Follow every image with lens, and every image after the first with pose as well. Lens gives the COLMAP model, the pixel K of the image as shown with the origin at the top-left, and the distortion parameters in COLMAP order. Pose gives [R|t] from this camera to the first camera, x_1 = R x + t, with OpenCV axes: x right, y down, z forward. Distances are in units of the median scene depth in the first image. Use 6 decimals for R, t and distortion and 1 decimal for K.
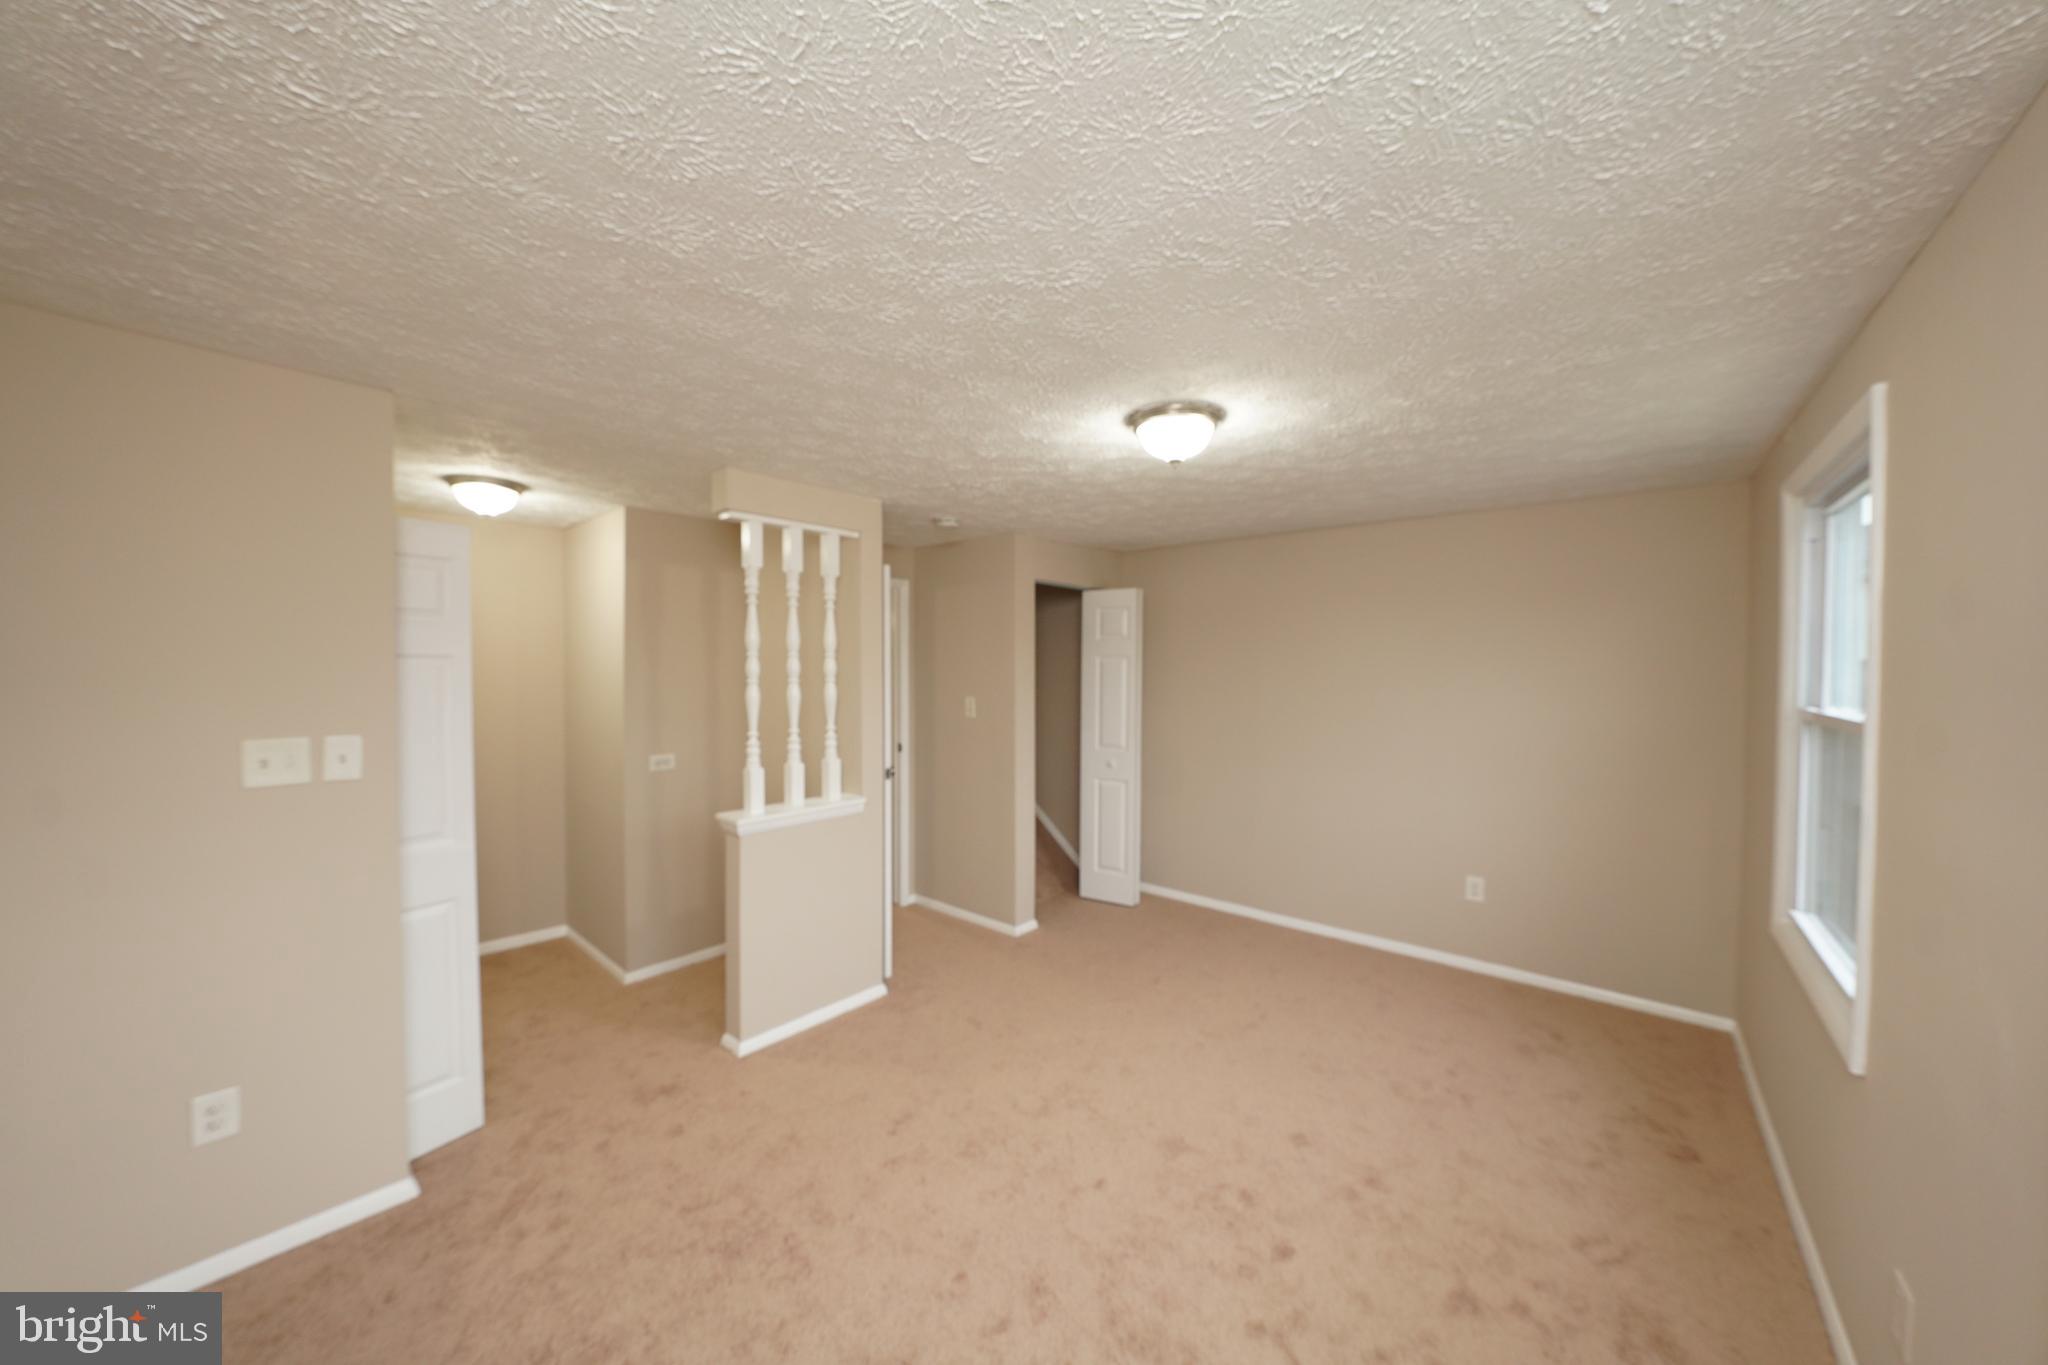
lens RADIAL K [[695.1, 0, 1032.4], [0, 695.1, 677.4], [0, 0, 1]] dist [-0.033641, 0.006167]
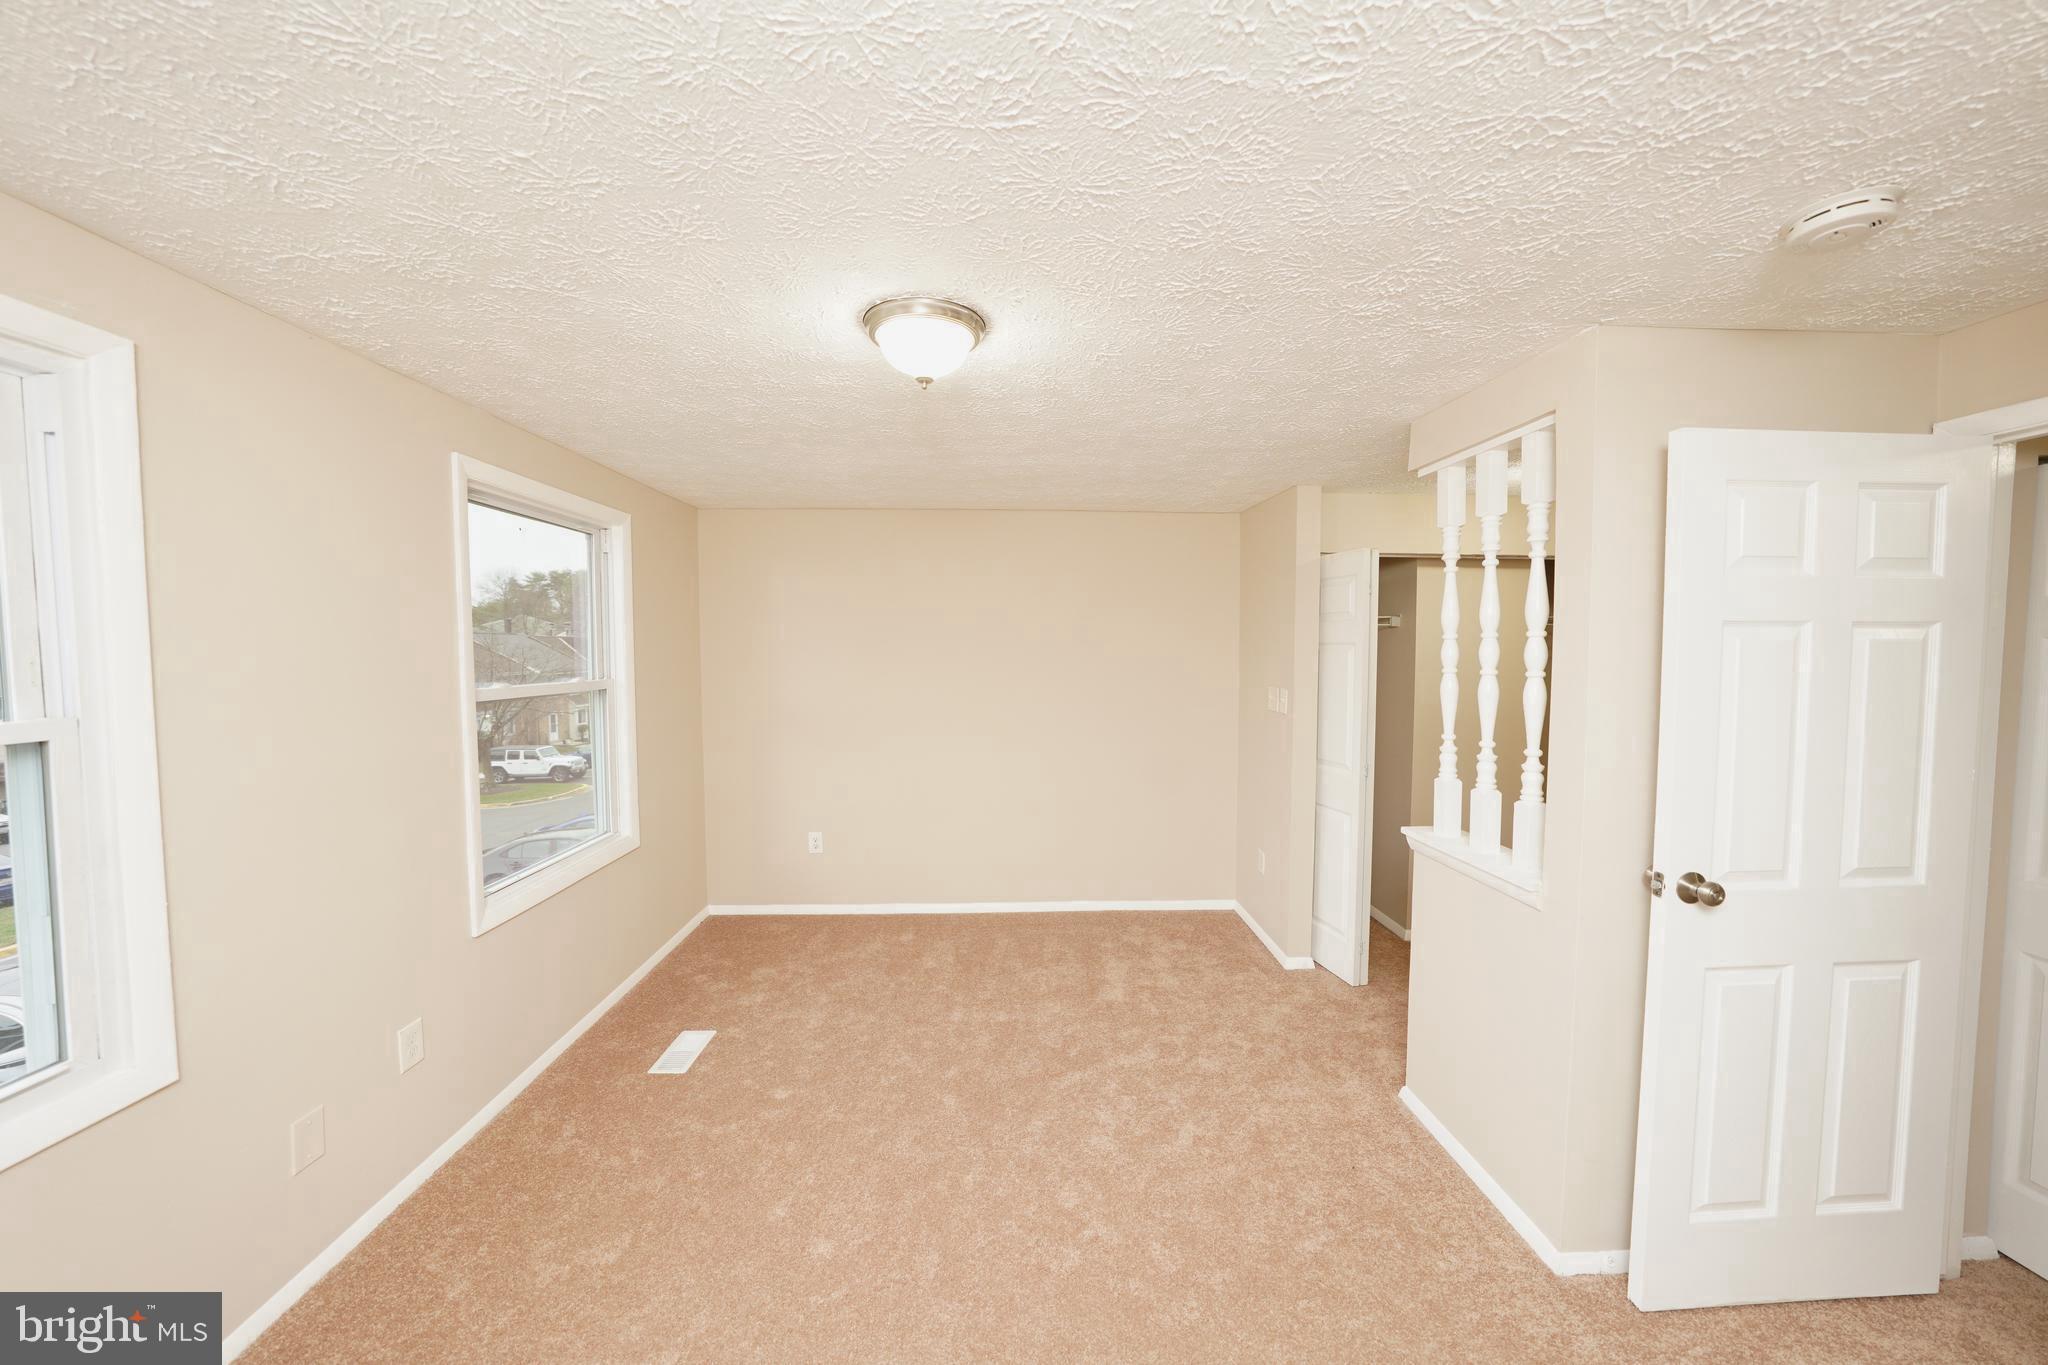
lens RADIAL K [[719.7, 0, 1029.1], [0, 719.7, 683.7], [0, 0, 1]] dist [-0.030006, 0.007867]
pose [[-0.722911, 0.032009, -0.690199, 0.501018], [-0.015181, 0.997949, 0.062183, -0.021787], [0.690774, 0.055431, -0.720943, 1.226919]]
